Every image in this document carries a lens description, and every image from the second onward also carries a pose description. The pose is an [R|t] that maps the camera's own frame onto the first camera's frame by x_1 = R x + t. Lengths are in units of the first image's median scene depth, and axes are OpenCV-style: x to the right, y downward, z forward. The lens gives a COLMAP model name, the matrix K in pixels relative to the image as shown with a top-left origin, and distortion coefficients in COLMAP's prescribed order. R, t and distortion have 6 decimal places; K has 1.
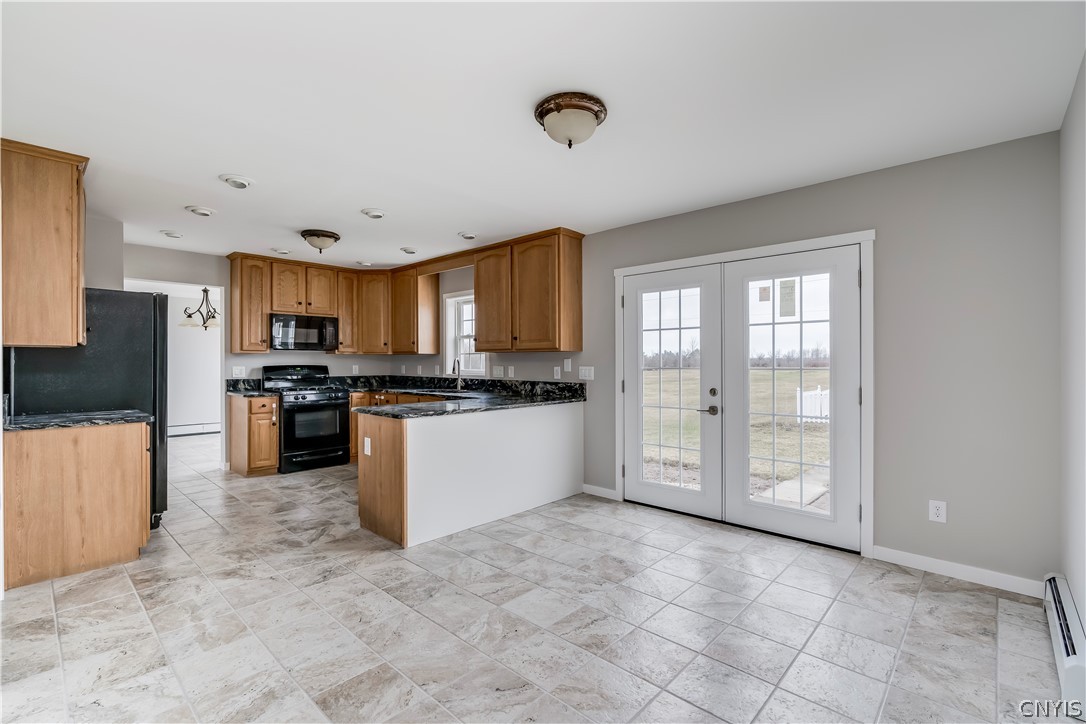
lens RADIAL K [[493.2, 0, 541.2], [0, 493.2, 363.6], [0, 0, 1]] dist [-0.008908, 0.002446]
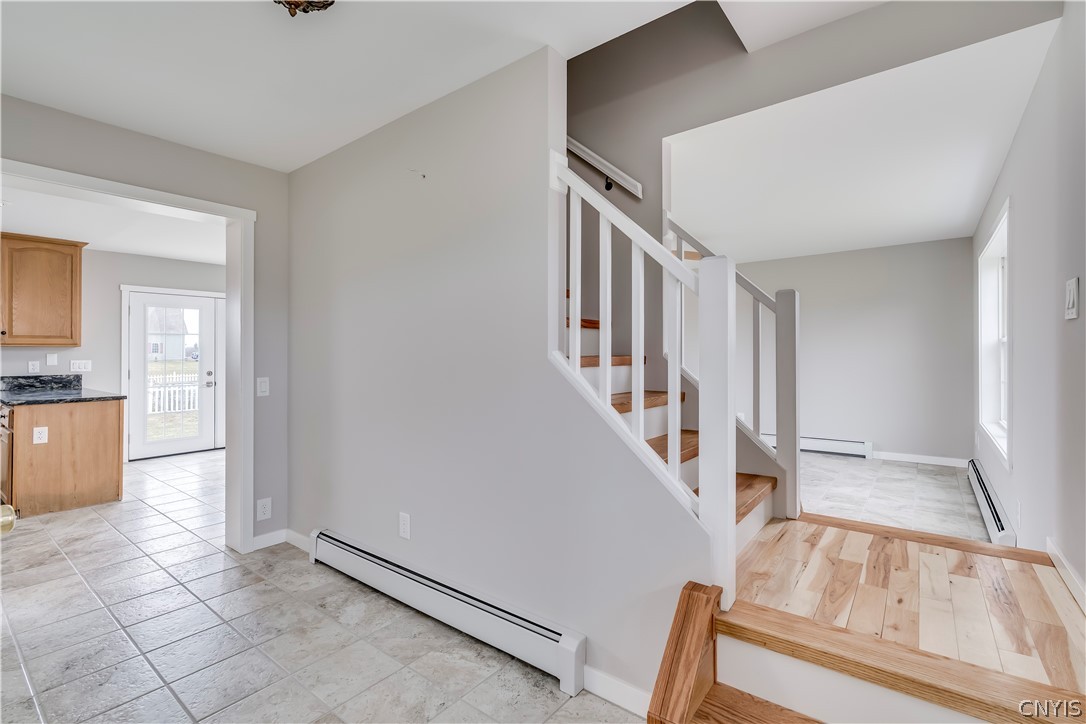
lens RADIAL K [[493.2, 0, 545.7], [0, 493.2, 351.5], [0, 0, 1]] dist [-0.008908, 0.002446]
pose [[-0.092429, 0.006793, 0.995696, -1.131599], [0.010649, 0.999926, -0.005833, 0.003281], [-0.995662, 0.010064, -0.092495, 0.004955]]
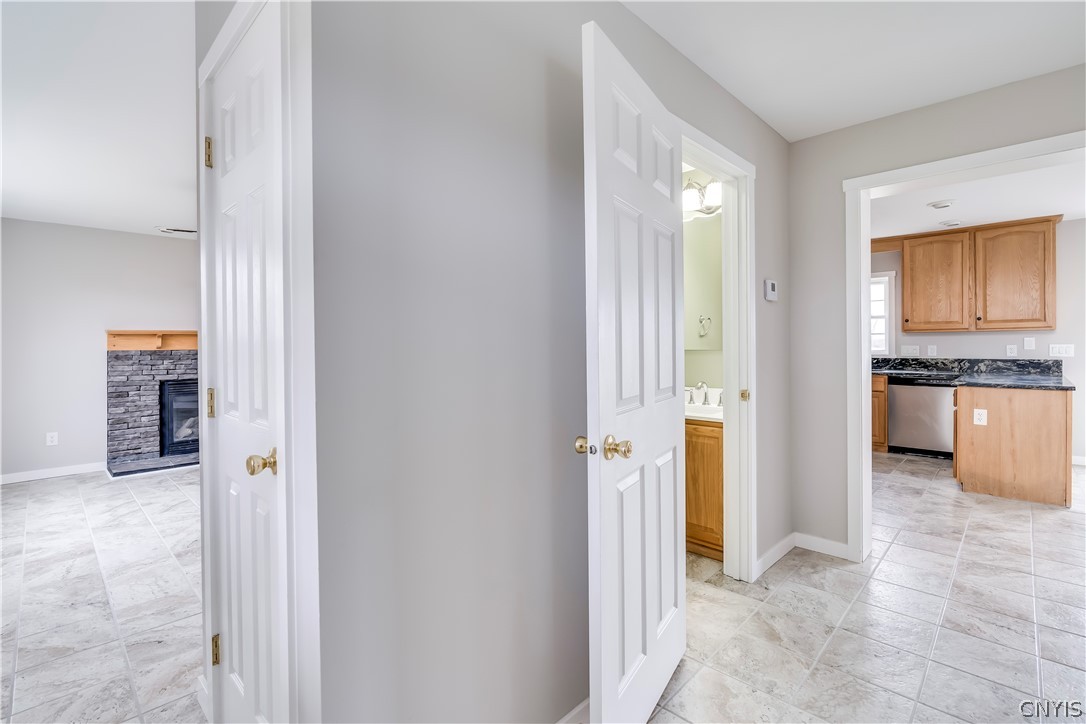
lens RADIAL K [[493.2, 0, 539.8], [0, 493.2, 345.3], [0, 0, 1]] dist [-0.008908, 0.002446]
pose [[0.999672, -0.006273, -0.024837, -0.978758], [0.006183, 0.999974, -0.003666, 0.004332], [0.024859, 0.003512, 0.999685, -0.089069]]
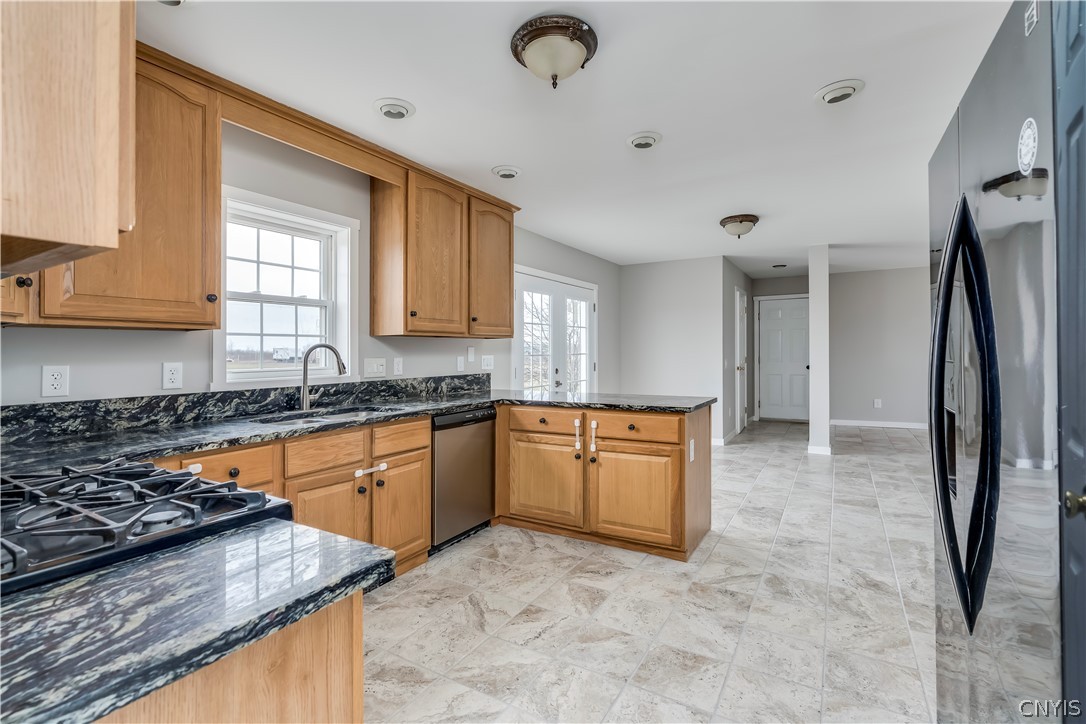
lens RADIAL K [[493.2, 0, 544.0], [0, 493.2, 350.8], [0, 0, 1]] dist [-0.008908, 0.002446]
pose [[-0.214136, 0.005454, 0.976789, -0.821844], [0.016754, 0.999858, -0.001910, 0.000591], [-0.976660, 0.015956, -0.214197, 1.056649]]
